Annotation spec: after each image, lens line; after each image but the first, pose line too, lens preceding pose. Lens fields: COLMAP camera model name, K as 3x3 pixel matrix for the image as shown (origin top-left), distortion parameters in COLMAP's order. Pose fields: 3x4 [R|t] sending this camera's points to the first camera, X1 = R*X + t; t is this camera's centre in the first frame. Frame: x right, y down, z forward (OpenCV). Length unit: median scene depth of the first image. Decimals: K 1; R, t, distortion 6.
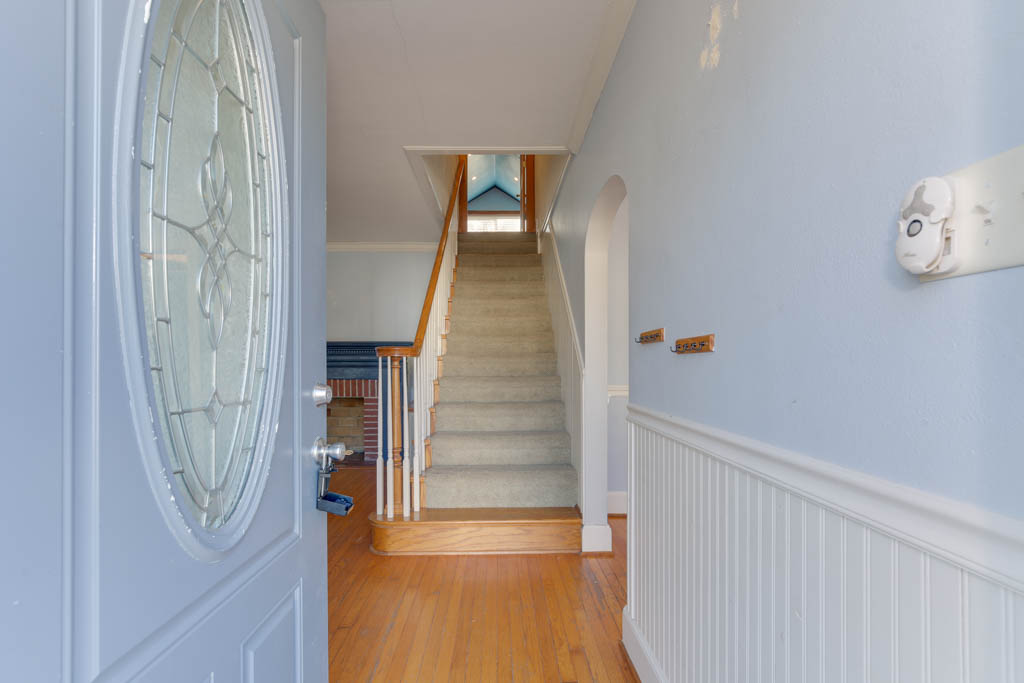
lens RADIAL K [[452.0, 0, 509.7], [0, 452.0, 362.2], [0, 0, 1]] dist [-0.016848, -0.000299]
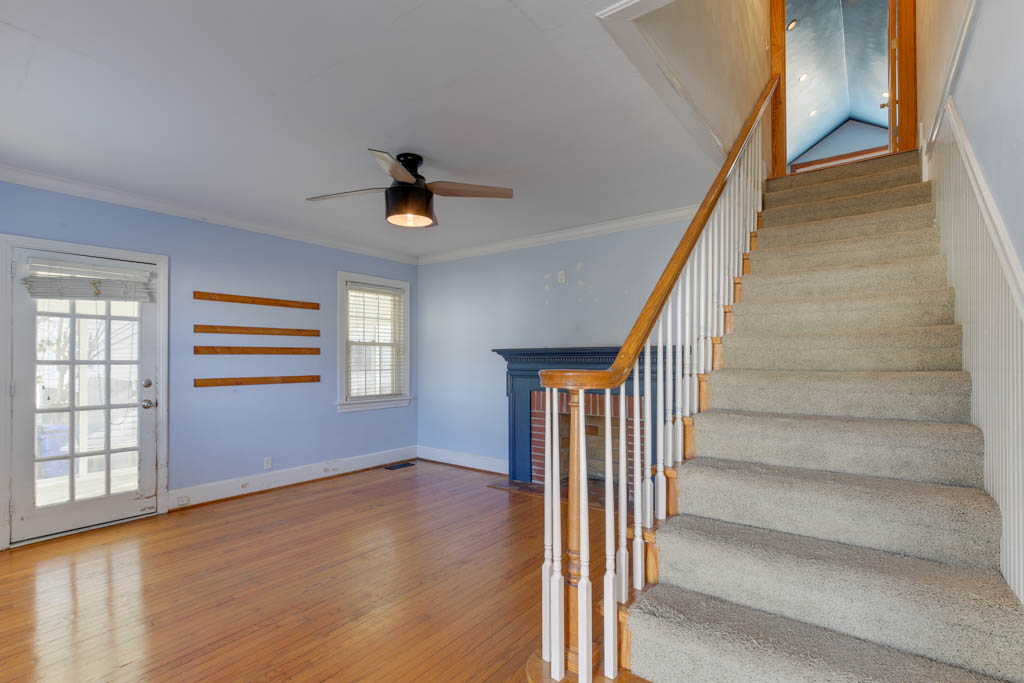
lens RADIAL K [[452.0, 0, 509.7], [0, 452.0, 362.2], [0, 0, 1]] dist [-0.016848, -0.000299]
pose [[0.773259, 0.014324, -0.633928, 0.024118], [-0.000257, 0.999752, 0.022277, -0.036884], [0.634090, -0.017063, 0.773071, 0.309673]]
